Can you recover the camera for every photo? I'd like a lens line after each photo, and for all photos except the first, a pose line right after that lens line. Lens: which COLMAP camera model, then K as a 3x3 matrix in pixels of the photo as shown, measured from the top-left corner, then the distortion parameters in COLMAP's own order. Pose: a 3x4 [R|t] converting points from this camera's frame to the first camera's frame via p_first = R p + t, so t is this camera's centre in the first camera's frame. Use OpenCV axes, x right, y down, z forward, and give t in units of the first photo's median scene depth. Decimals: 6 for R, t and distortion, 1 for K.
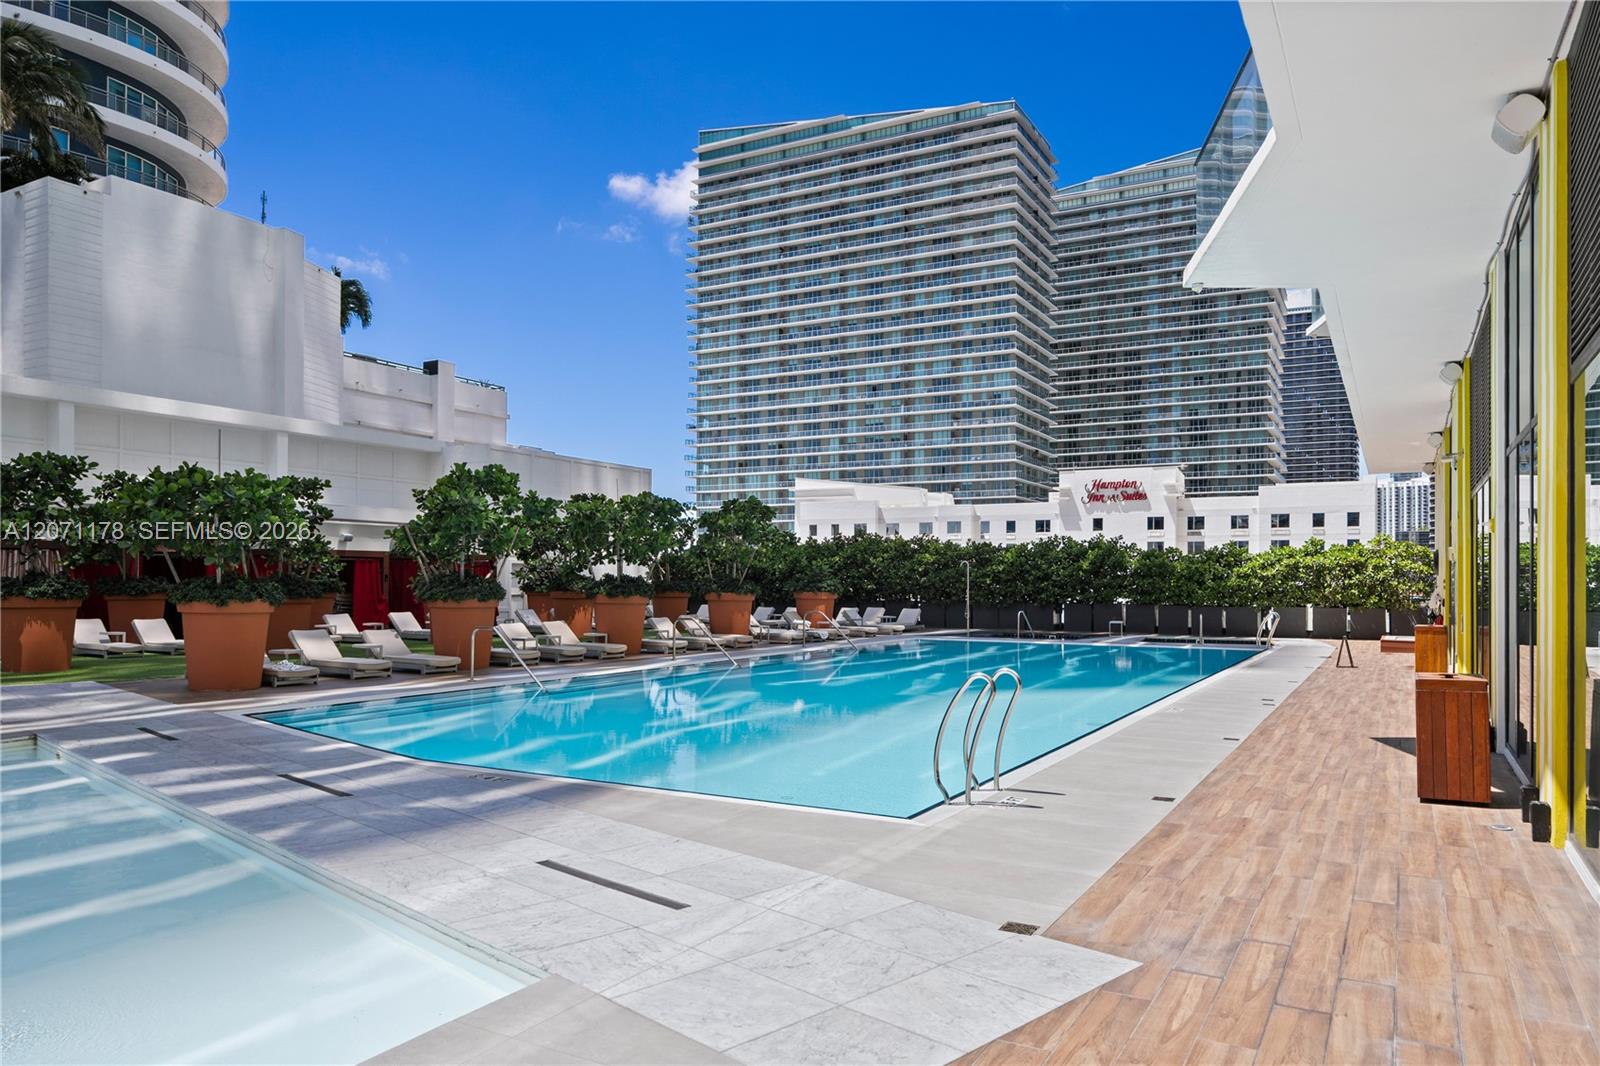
lens RADIAL K [[1088.0, 0, 813.9], [0, 1088.0, 578.2], [0, 0, 1]] dist [-0.001675, -0.003428]
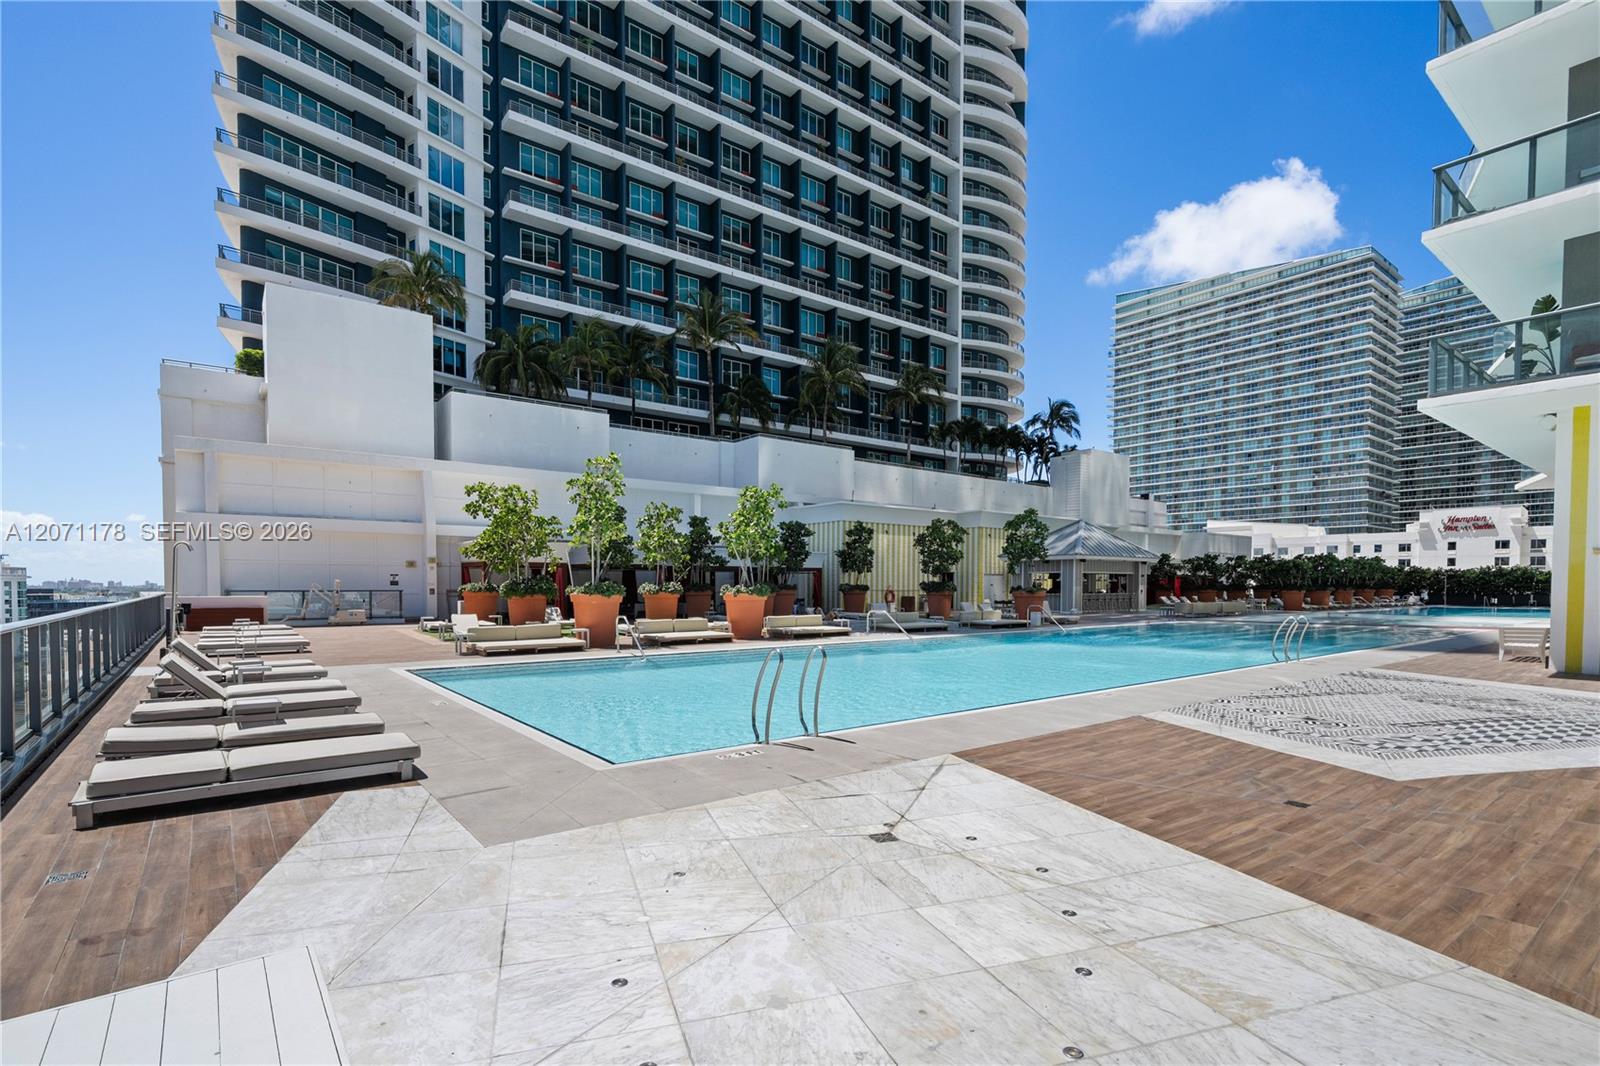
lens RADIAL K [[751.0, 0, 803.6], [0, 751.0, 606.4], [0, 0, 1]] dist [0.003075, -0.000788]
pose [[0.915549, 0.008696, -0.402112, -0.089875], [0.004007, 0.999519, 0.030737, -0.001210], [0.402186, -0.029752, 0.915075, -0.200146]]
